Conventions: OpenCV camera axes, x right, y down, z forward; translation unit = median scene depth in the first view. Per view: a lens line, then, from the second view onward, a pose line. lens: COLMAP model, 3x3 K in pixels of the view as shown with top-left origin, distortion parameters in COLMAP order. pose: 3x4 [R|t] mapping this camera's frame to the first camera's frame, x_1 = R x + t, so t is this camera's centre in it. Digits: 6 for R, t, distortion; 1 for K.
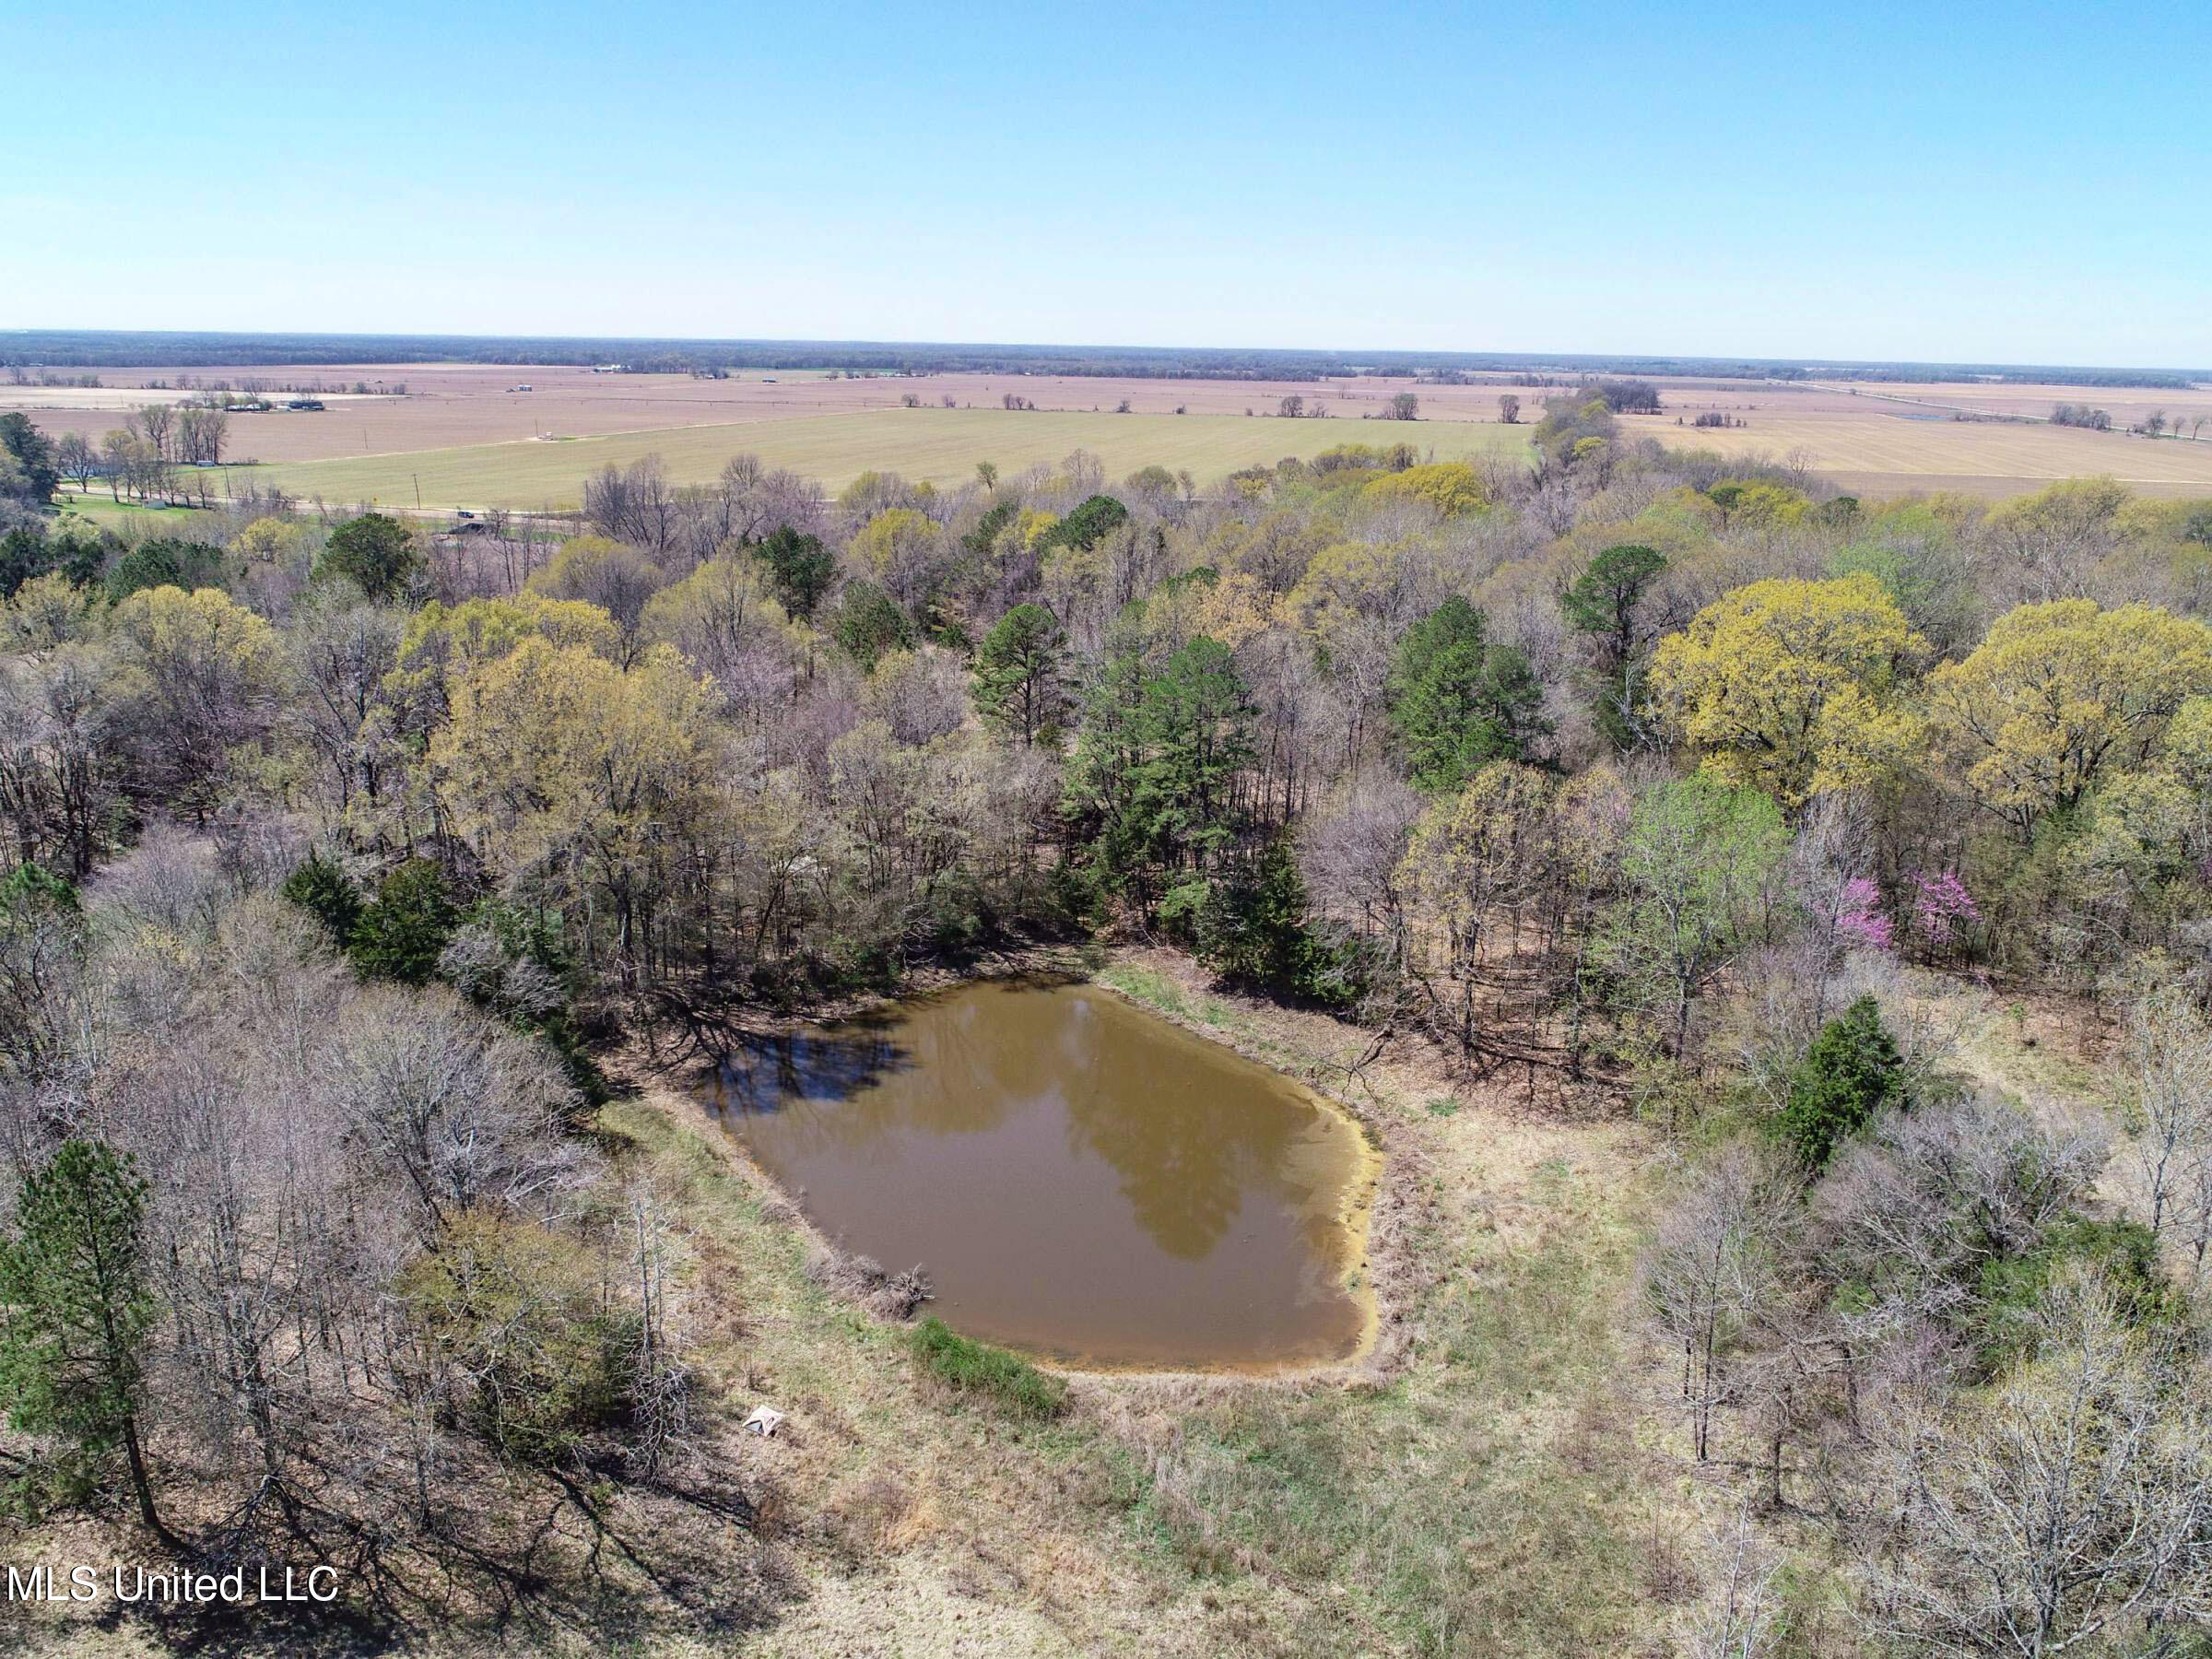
lens RADIAL K [[1551.3, 0, 1106.0], [0, 1551.3, 829.5], [0, 0, 1]] dist [-0.114454, -0.000306]
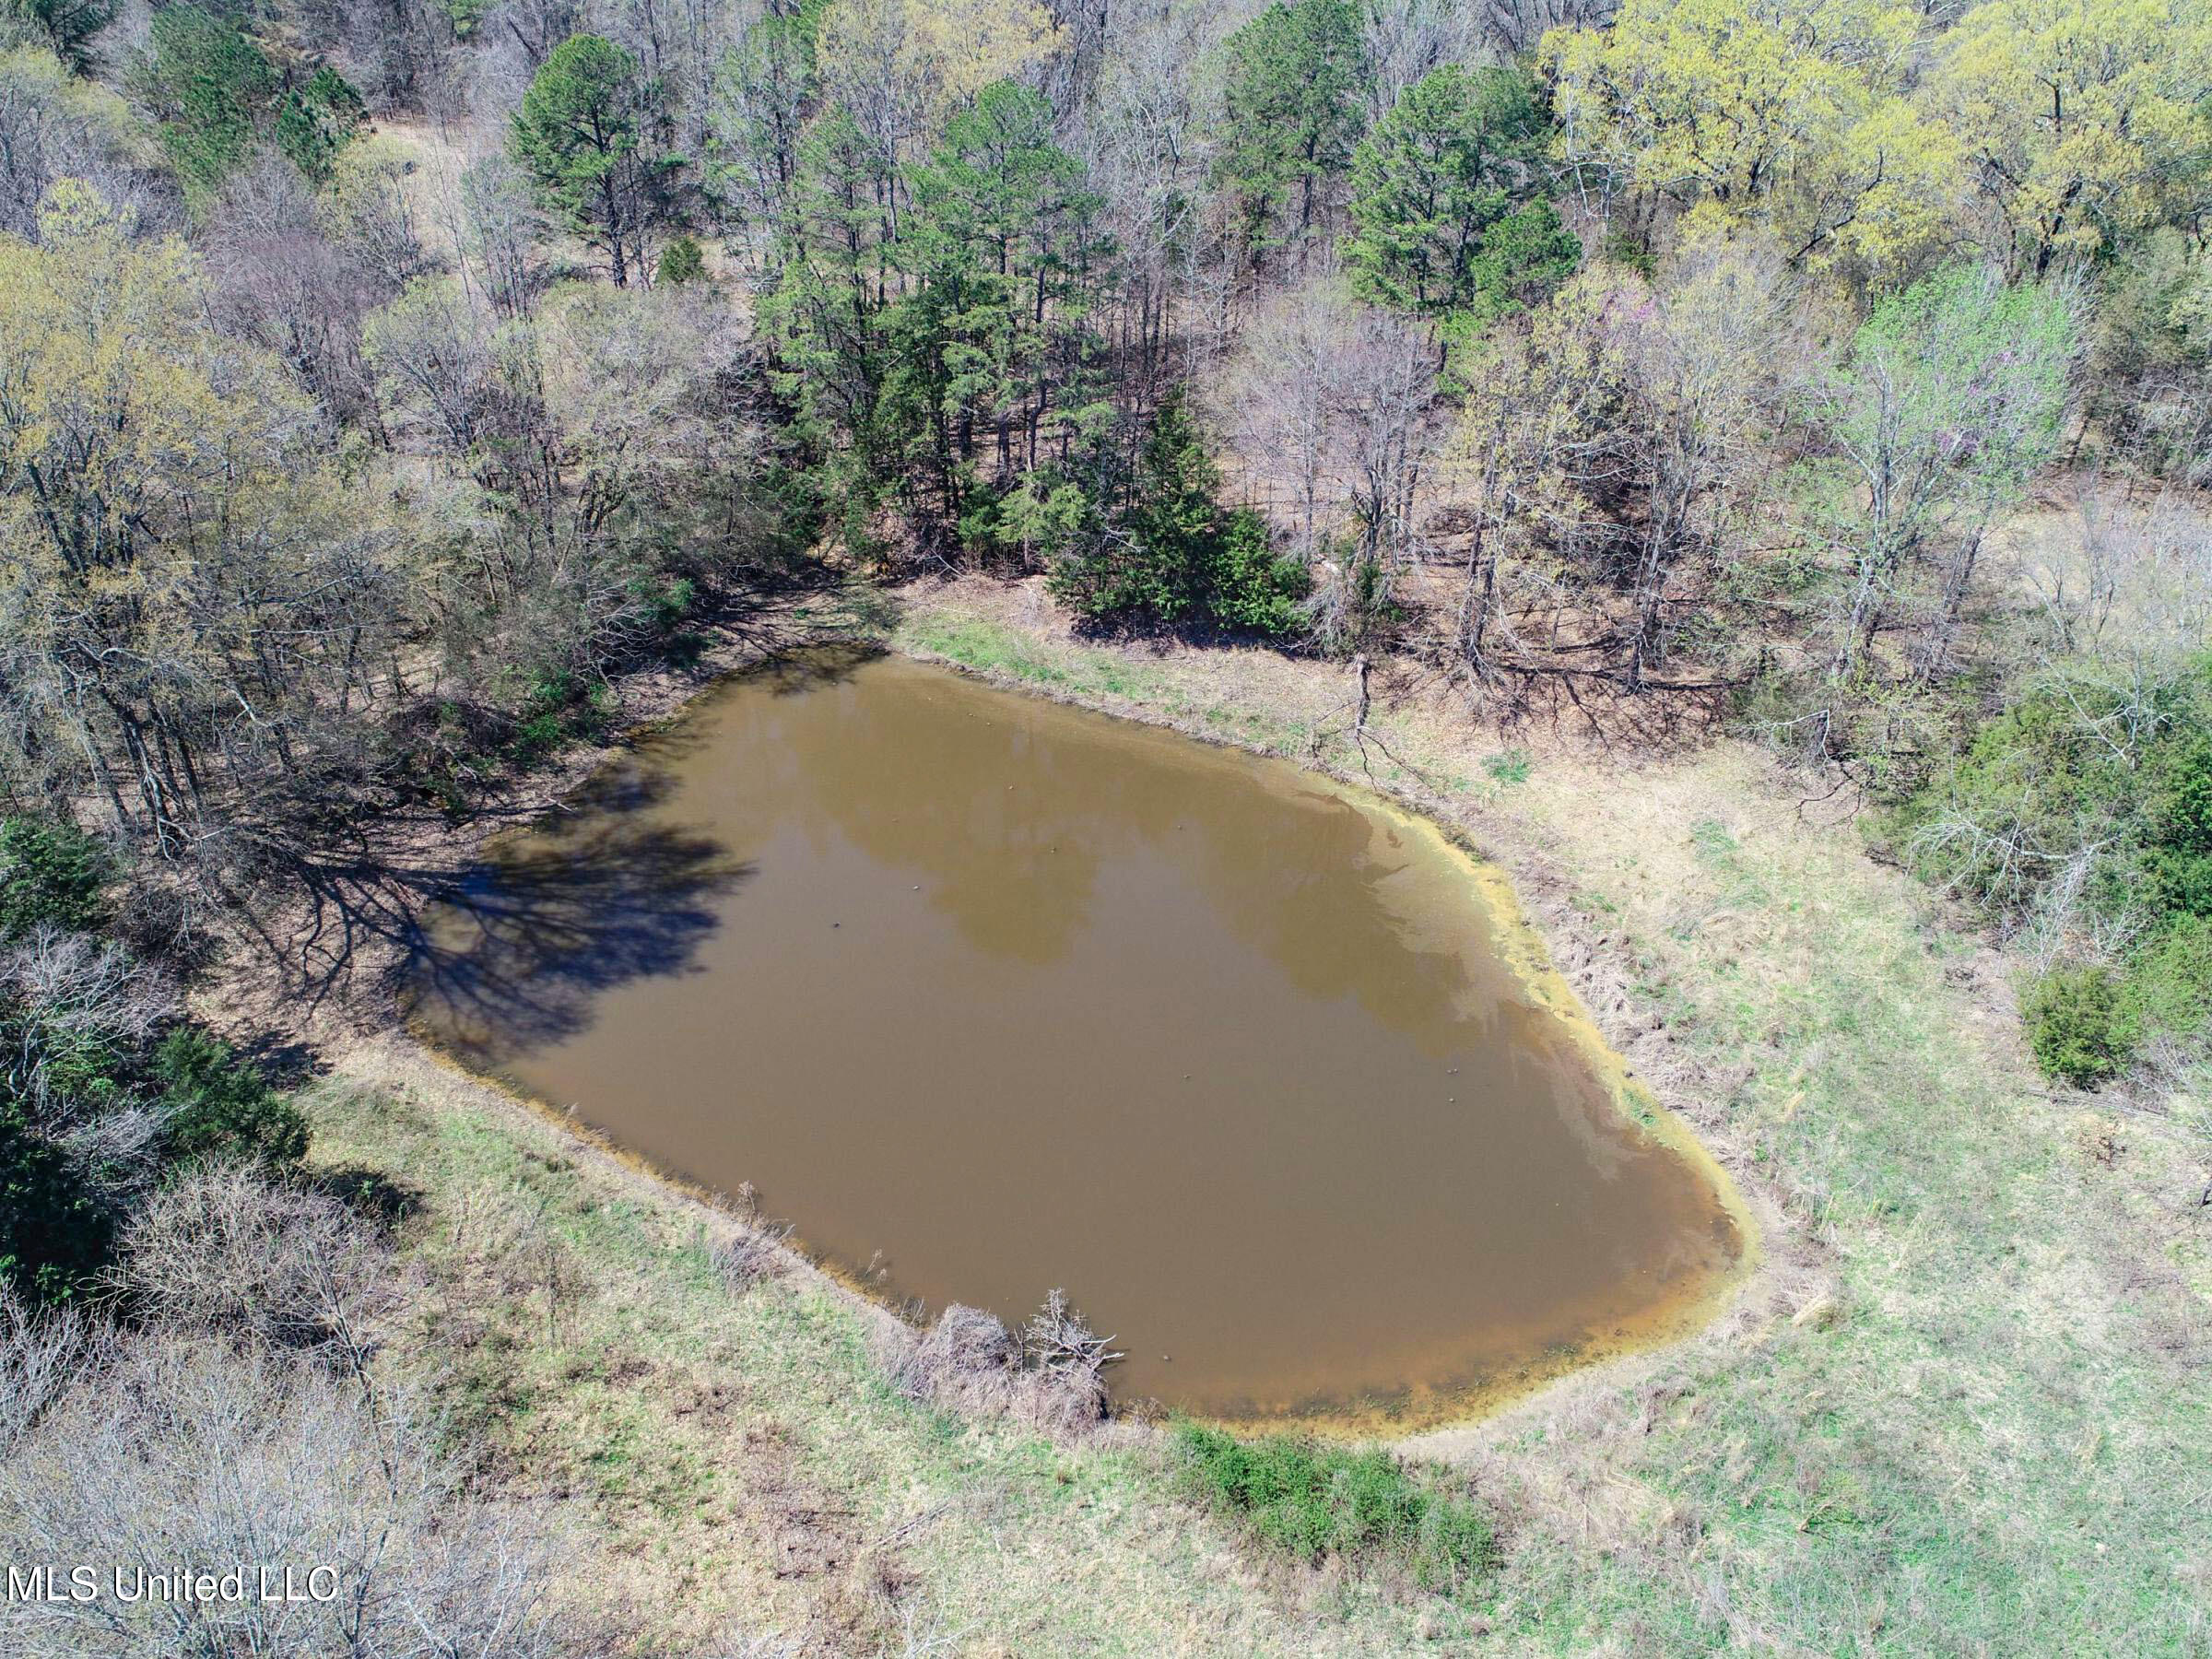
lens RADIAL K [[1660.7, 0, 1106.0], [0, 1660.7, 829.5], [0, 0, 1]] dist [0.000703, 0.000061]
pose [[0.918309, -0.224745, 0.325882, -0.191353], [0.107911, 0.934156, 0.340158, -0.069614], [-0.380873, -0.277204, 0.882096, 0.334895]]
